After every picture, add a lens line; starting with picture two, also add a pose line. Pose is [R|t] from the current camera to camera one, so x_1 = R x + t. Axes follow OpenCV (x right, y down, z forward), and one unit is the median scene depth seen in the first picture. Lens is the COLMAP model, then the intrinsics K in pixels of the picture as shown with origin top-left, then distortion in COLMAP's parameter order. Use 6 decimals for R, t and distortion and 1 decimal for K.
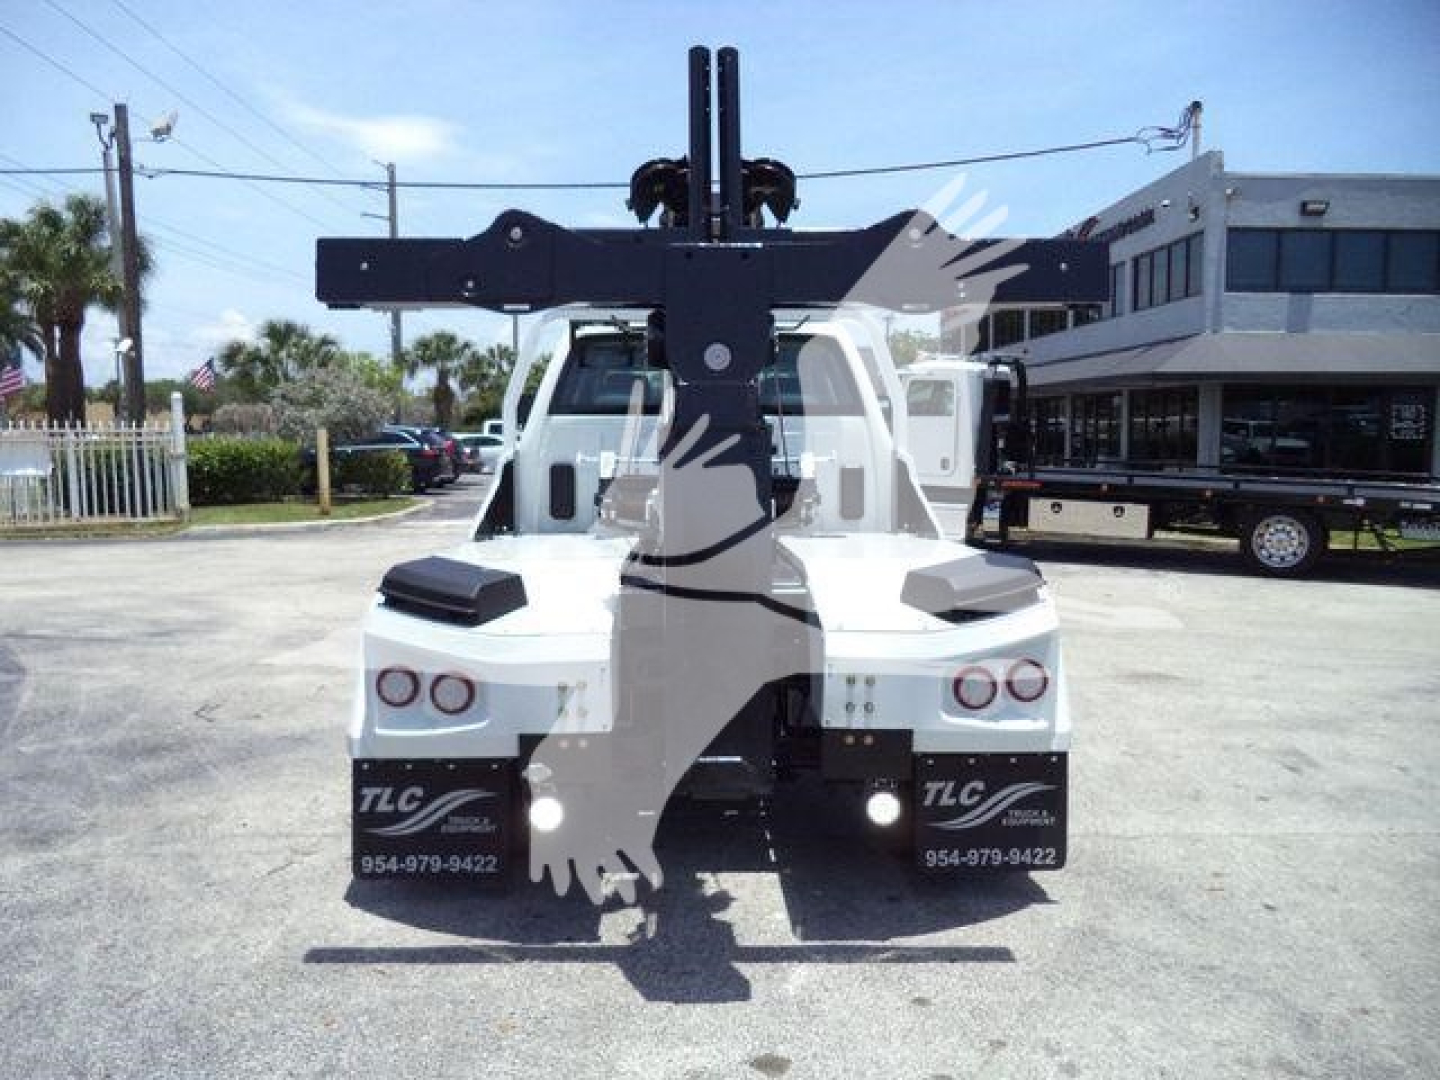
lens RADIAL K [[1171.6, 0, 722.6], [0, 1171.6, 534.6], [0, 0, 1]] dist [-0.022518, -0.012822]
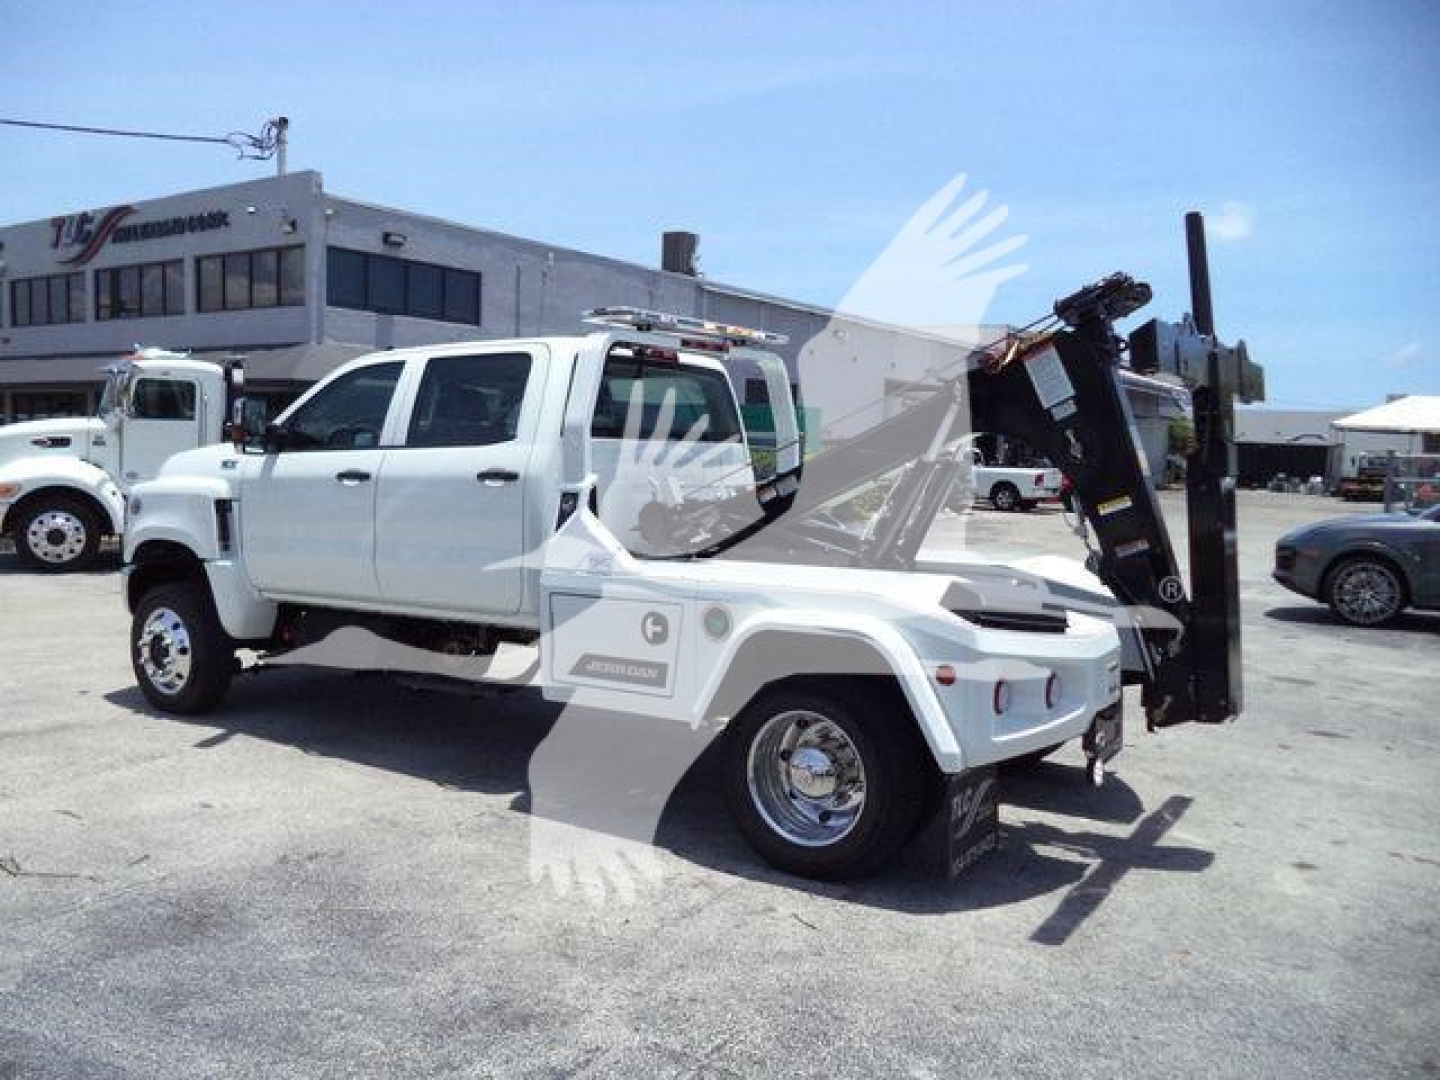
lens RADIAL K [[1179.5, 0, 705.1], [0, 1179.5, 535.4], [0, 0, 1]] dist [-0.038642, -0.005691]
pose [[0.576774, -0.048803, 0.815445, -0.923320], [0.046143, 0.998567, 0.027124, -0.046940], [-0.815599, 0.021982, 0.578199, 0.389187]]
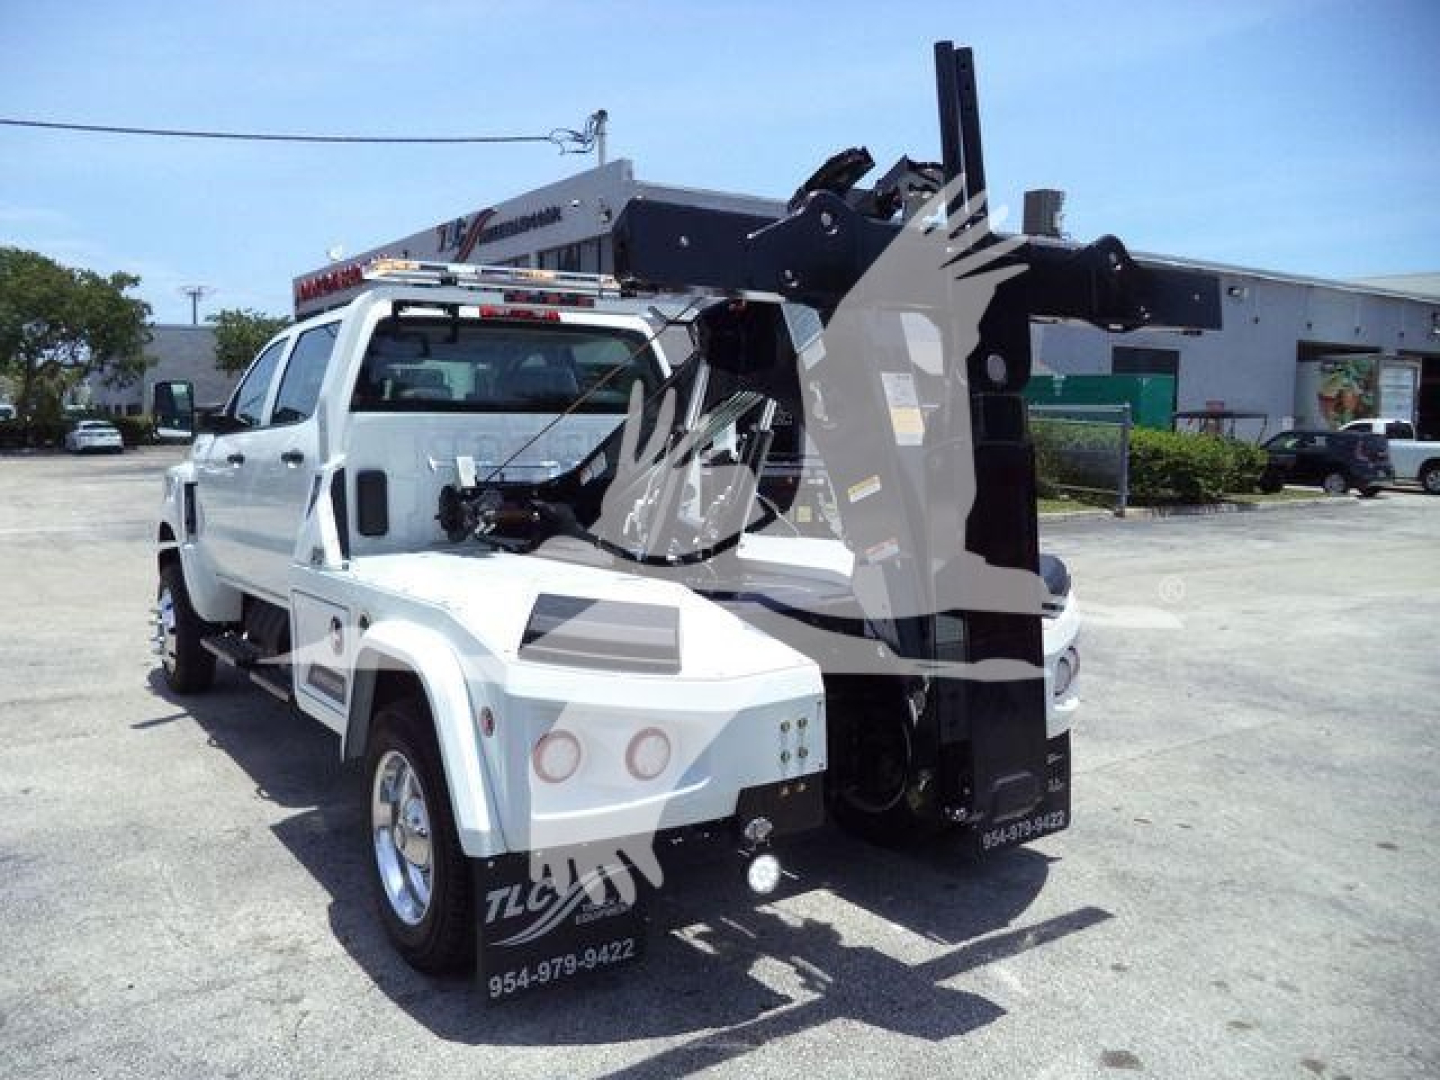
lens RADIAL K [[1171.6, 0, 722.6], [0, 1171.6, 534.6], [0, 0, 1]] dist [-0.022518, -0.012822]
pose [[0.833404, -0.051152, 0.550291, -0.420268], [0.043854, 0.998689, 0.026417, -0.027305], [-0.550921, 0.002117, 0.834555, 0.177676]]
